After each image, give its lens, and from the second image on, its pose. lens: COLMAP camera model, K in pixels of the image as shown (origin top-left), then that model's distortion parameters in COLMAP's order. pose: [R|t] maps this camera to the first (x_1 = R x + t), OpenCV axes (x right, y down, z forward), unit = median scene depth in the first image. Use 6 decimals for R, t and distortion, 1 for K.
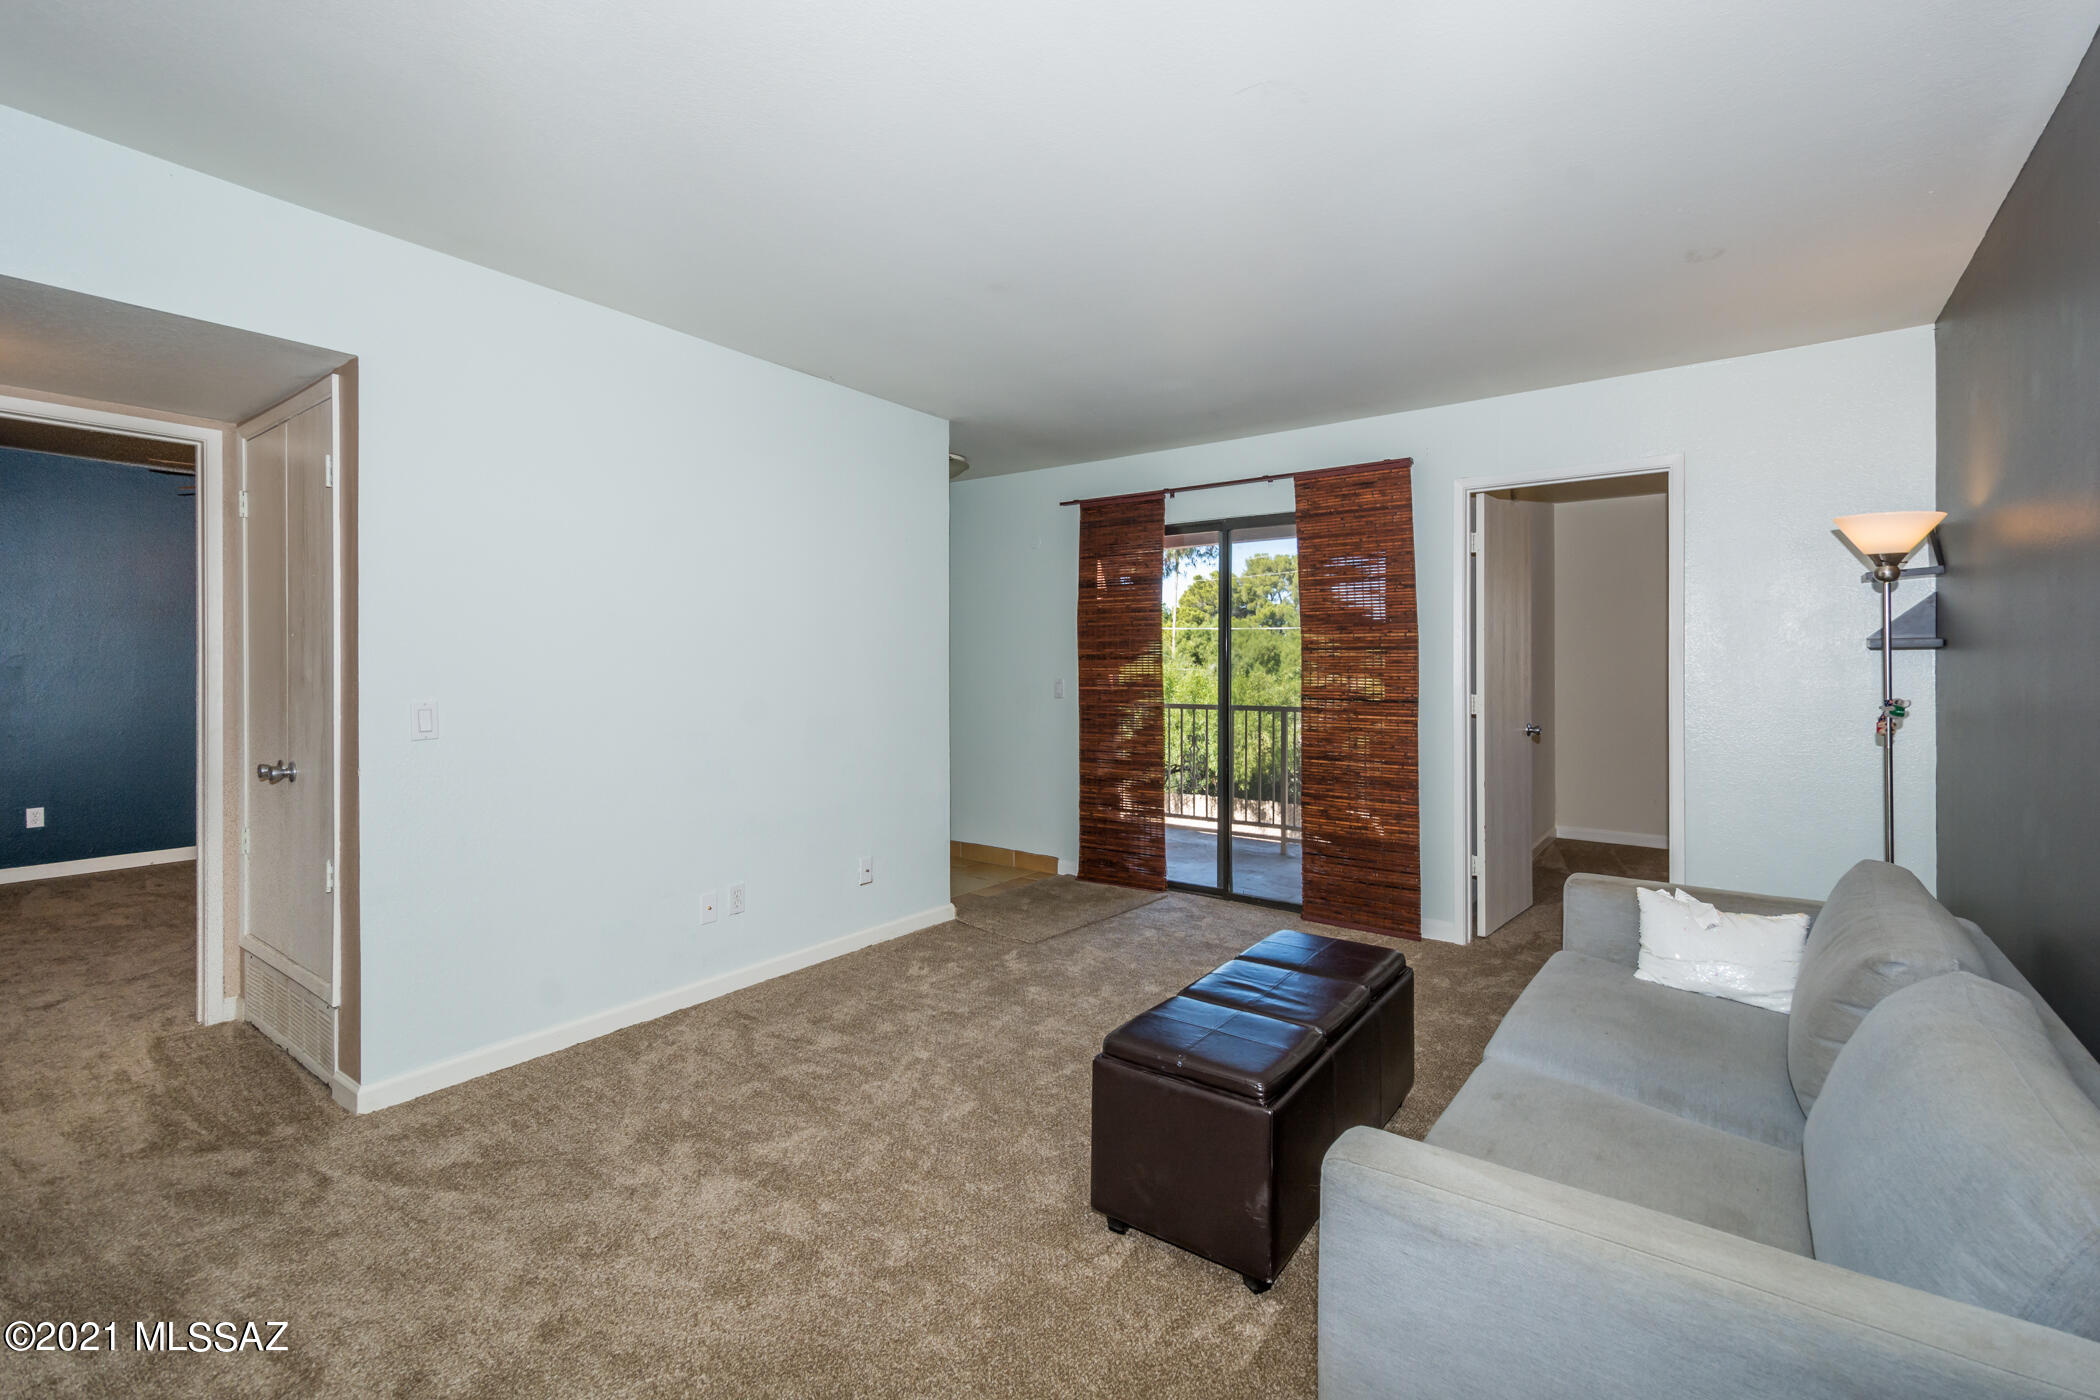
lens RADIAL K [[919.9, 0, 1062.9], [0, 919.9, 666.9], [0, 0, 1]] dist [0.019984, -0.007736]
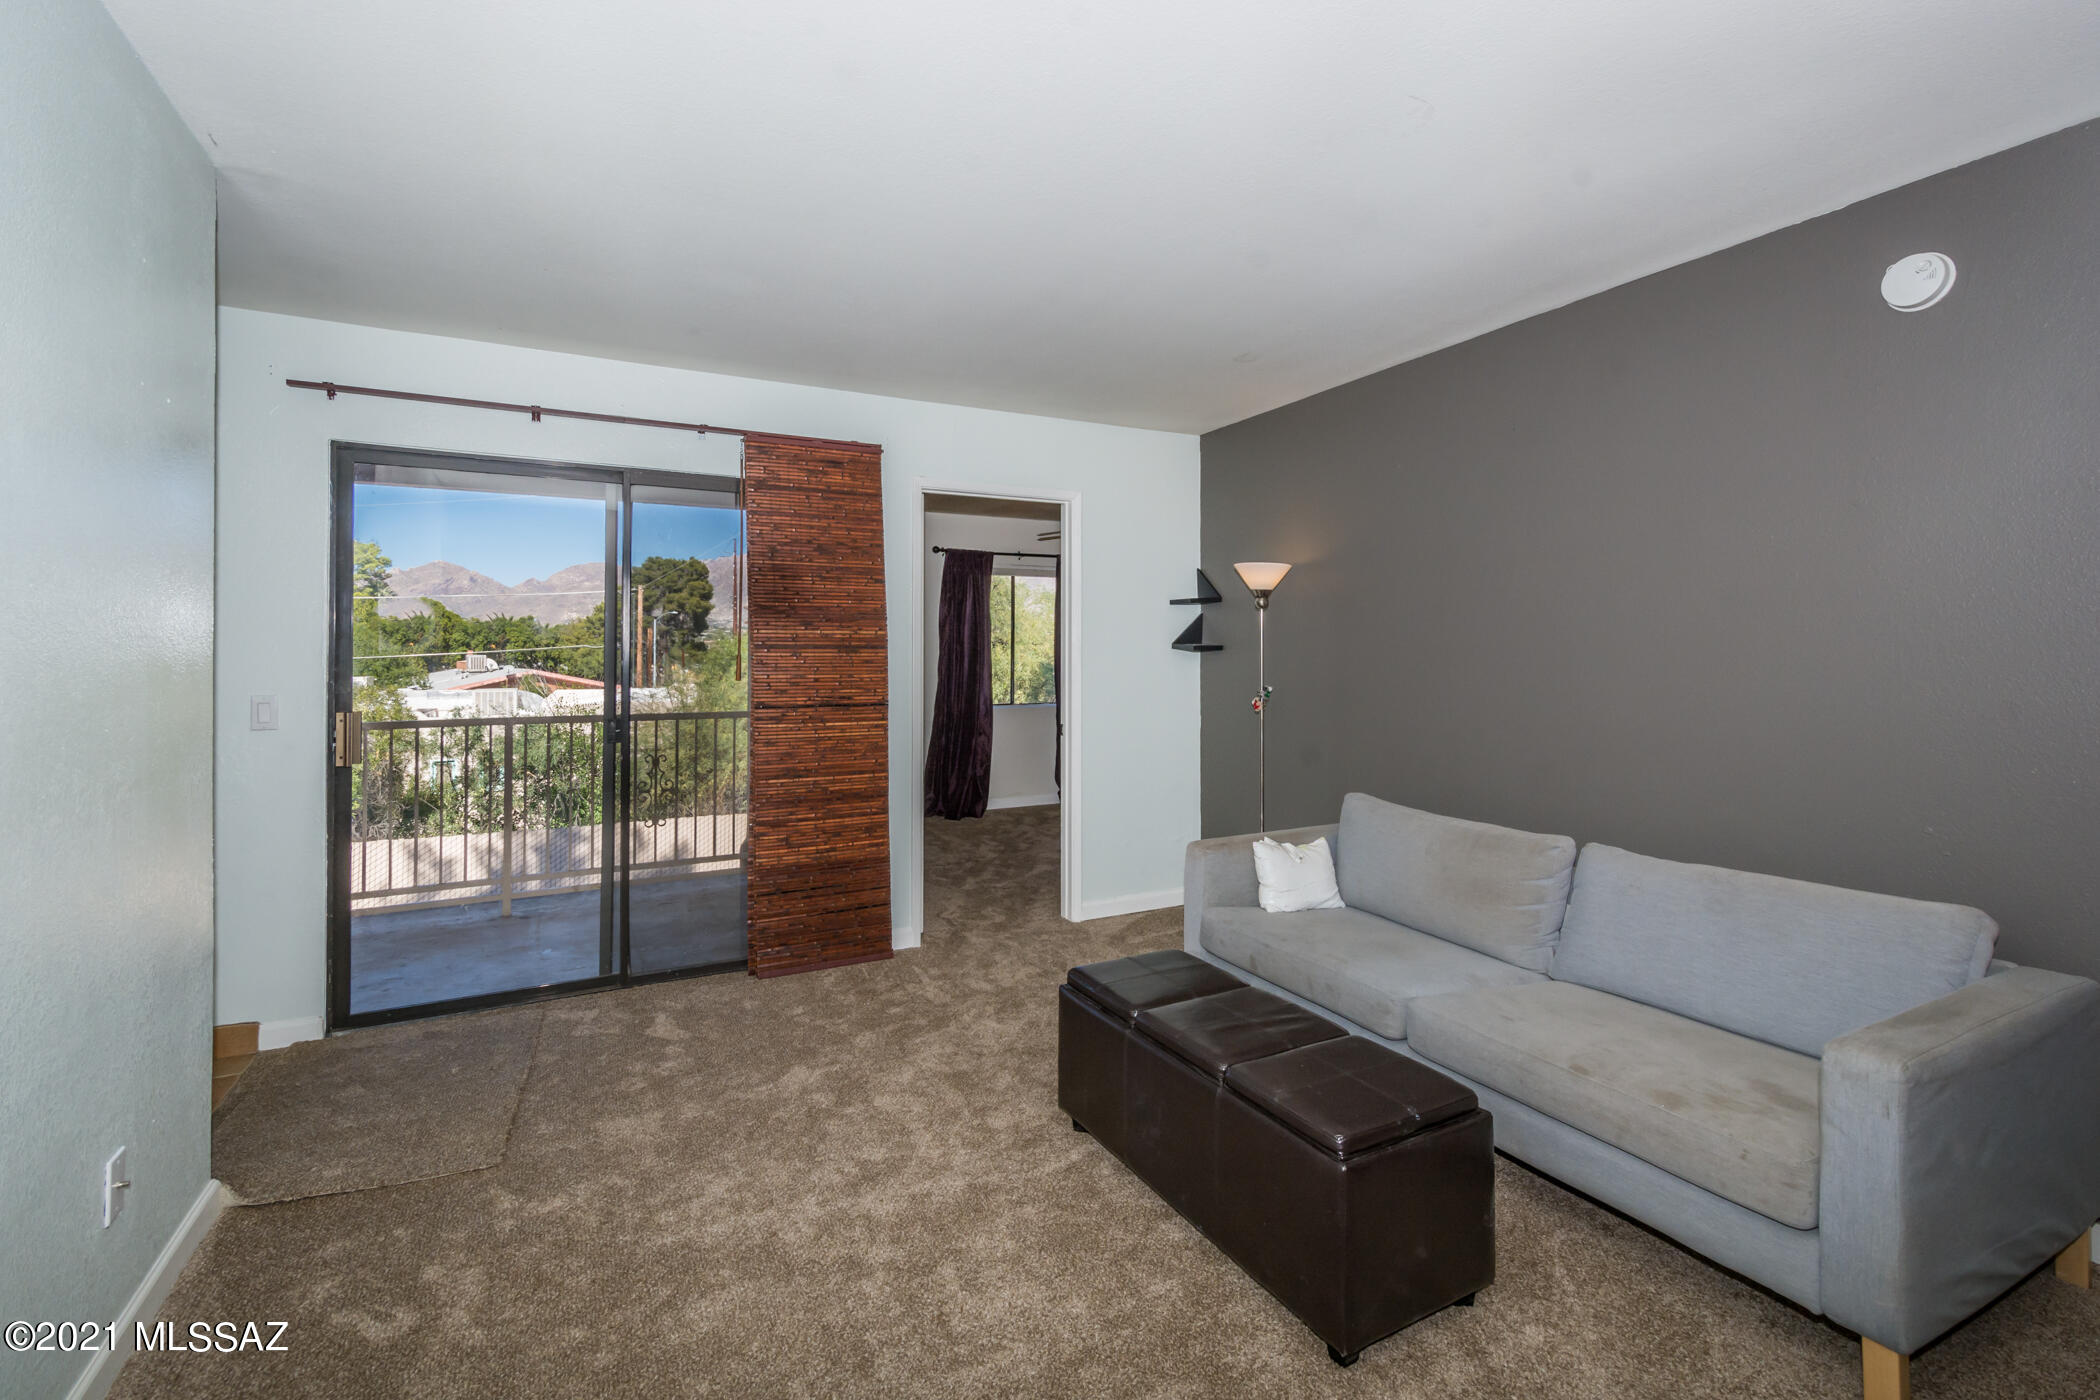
lens RADIAL K [[933.6, 0, 1075.9], [0, 933.6, 638.4], [0, 0, 1]] dist [0.000328, -0.000362]
pose [[0.416990, 0.011059, 0.908844, -0.452420], [0.001893, 0.999913, -0.013036, -0.018532], [-0.908909, 0.007156, 0.416933, 0.472650]]
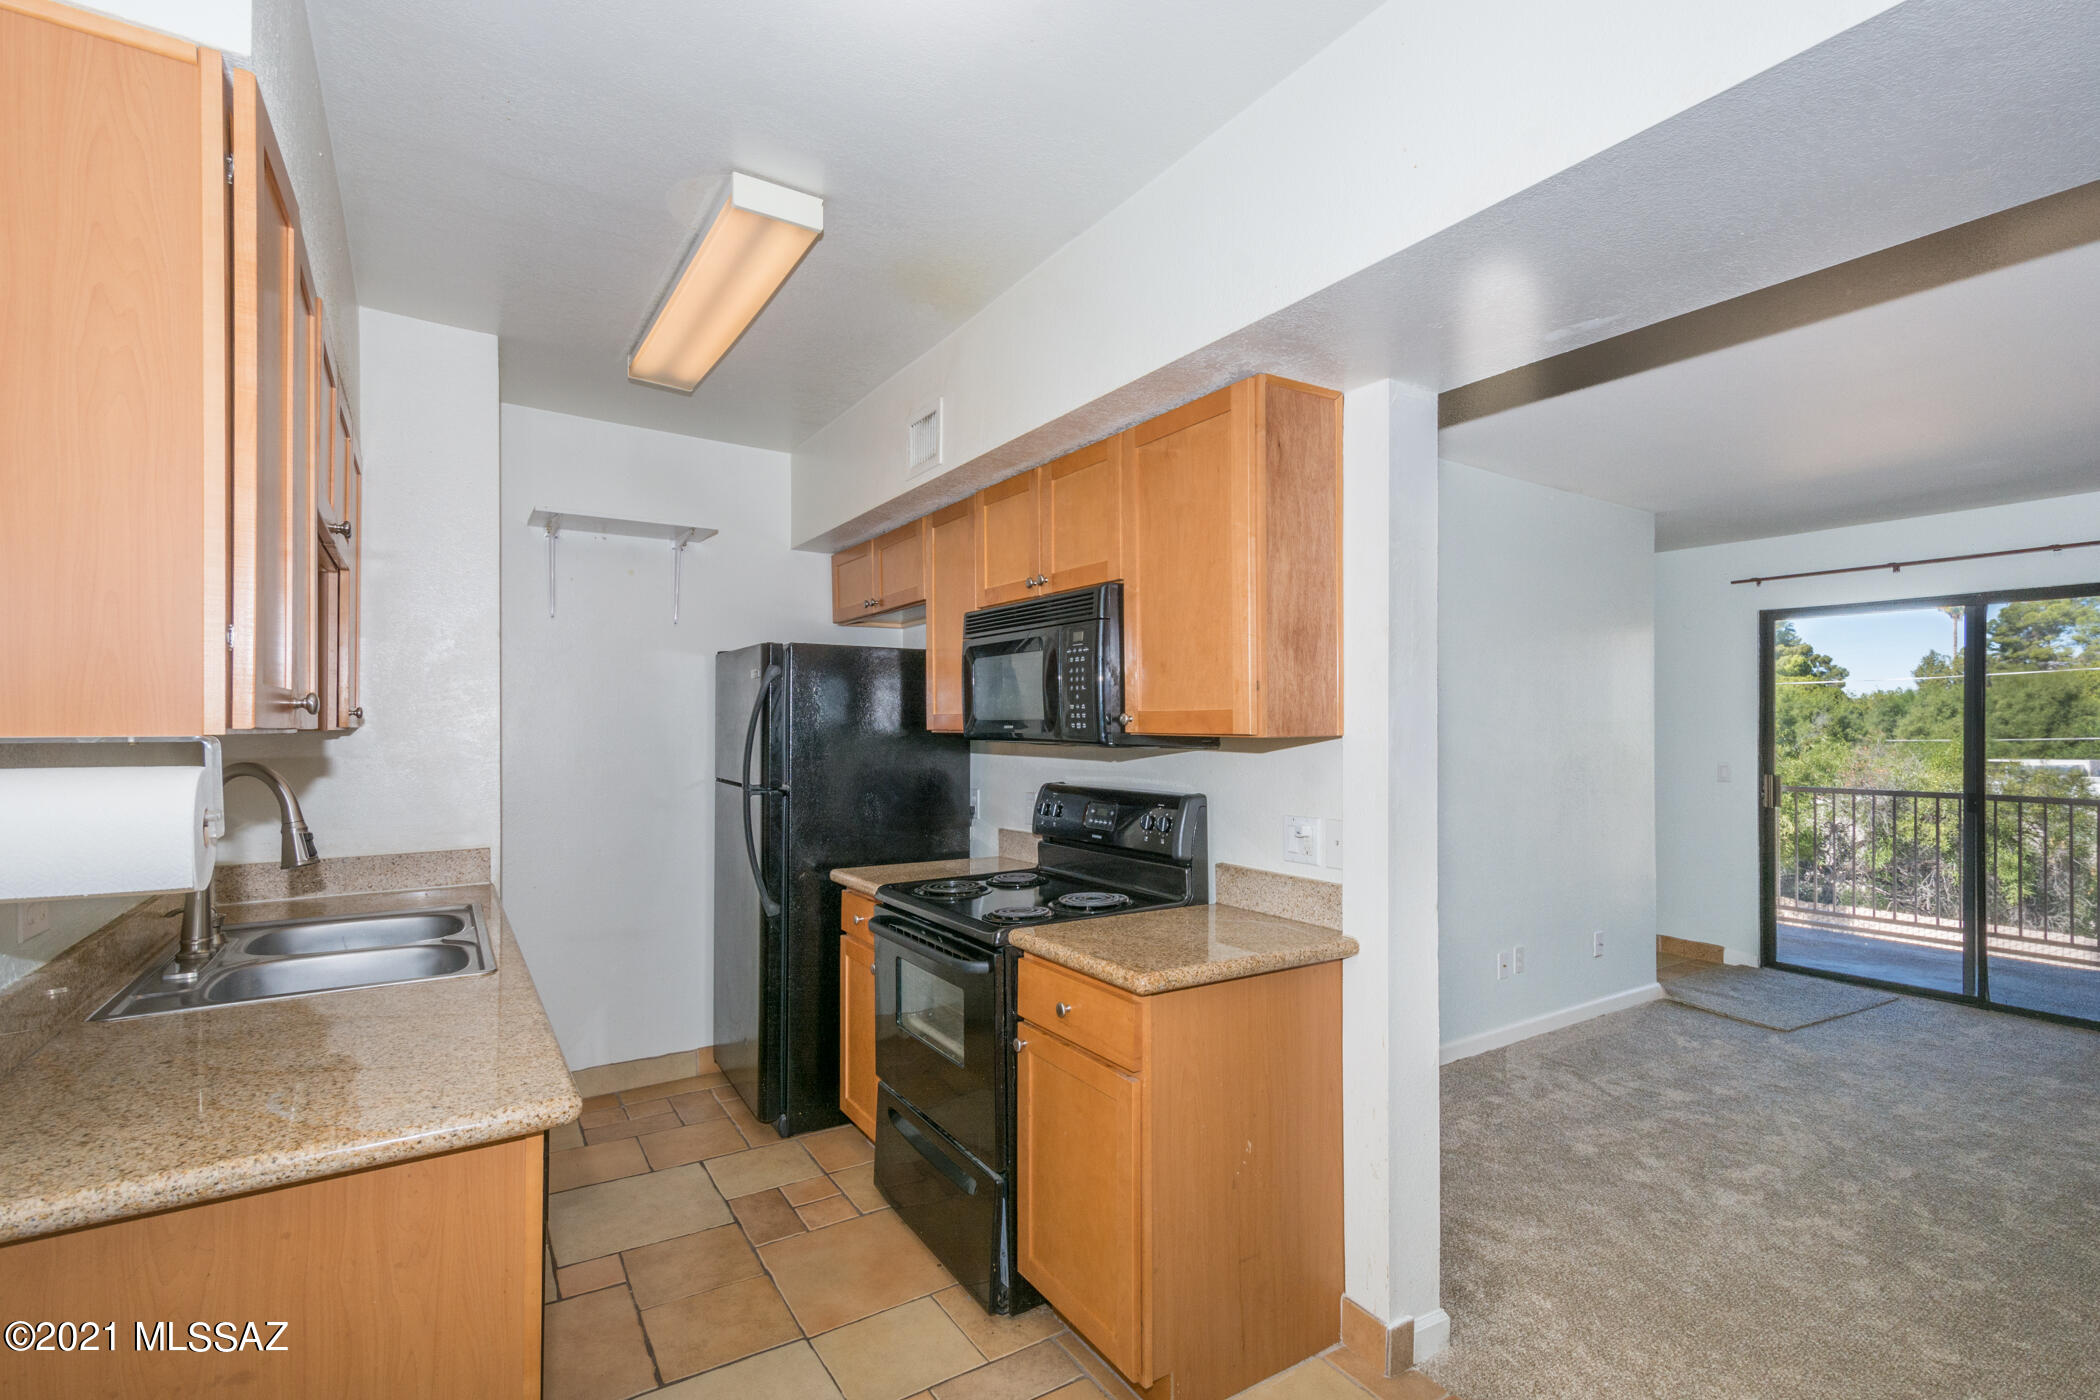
lens RADIAL K [[964.2, 0, 1049.7], [0, 964.2, 722.5], [0, 0, 1]] dist [0.013124, 0.000406]
pose [[0.934816, -0.001425, -0.355130, -0.445654], [-0.000995, 0.999978, -0.006631, -0.031219], [0.355132, 0.006552, 0.934793, -0.306963]]
